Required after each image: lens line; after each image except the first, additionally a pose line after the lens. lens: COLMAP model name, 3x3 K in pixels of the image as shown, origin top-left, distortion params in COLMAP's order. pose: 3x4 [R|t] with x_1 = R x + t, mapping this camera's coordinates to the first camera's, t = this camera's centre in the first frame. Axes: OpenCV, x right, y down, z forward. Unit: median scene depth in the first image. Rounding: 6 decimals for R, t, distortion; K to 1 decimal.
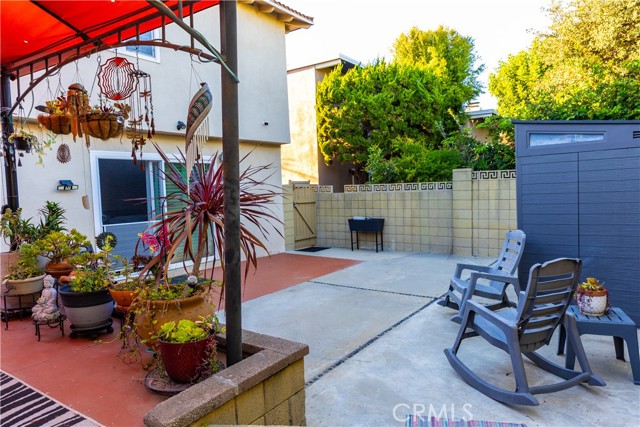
lens RADIAL K [[421.0, 0, 322.8], [0, 421.0, 209.3], [0, 0, 1]] dist [-0.006698, 0.009713]
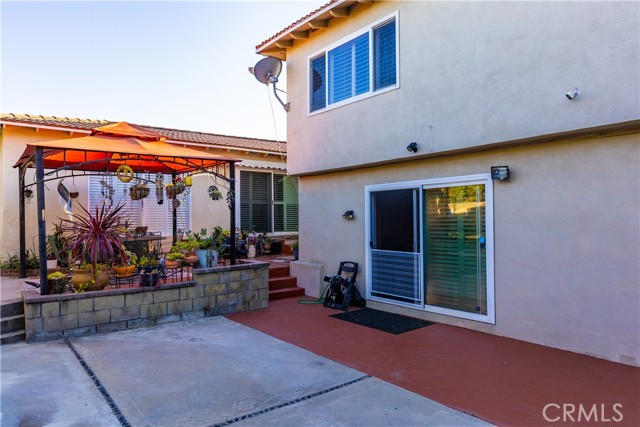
lens RADIAL K [[421.0, 0, 321.4], [0, 421.0, 217.2], [0, 0, 1]] dist [-0.006698, 0.009713]
pose [[-0.282177, 0.022086, -0.959108, 1.046883], [-0.035172, 0.998825, 0.033349, -0.143035], [0.958718, 0.043144, -0.281068, 2.015120]]
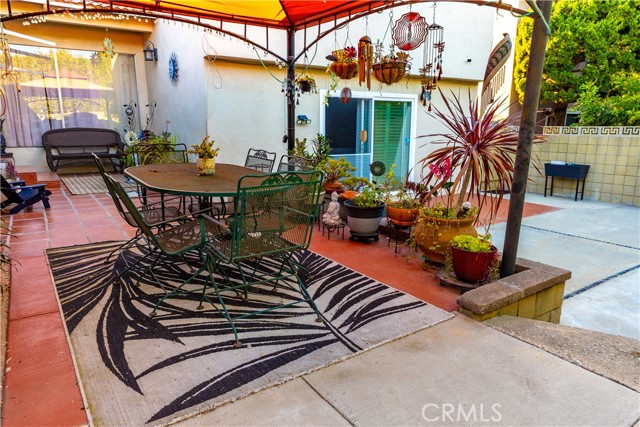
lens RADIAL K [[421.0, 0, 317.5], [0, 421.0, 211.2], [0, 0, 1]] dist [-0.006698, 0.009713]
pose [[0.930986, 0.102694, -0.350312, -0.196547], [-0.048402, 0.985869, 0.160375, 0.007976], [0.361831, -0.132351, 0.922801, -0.189644]]
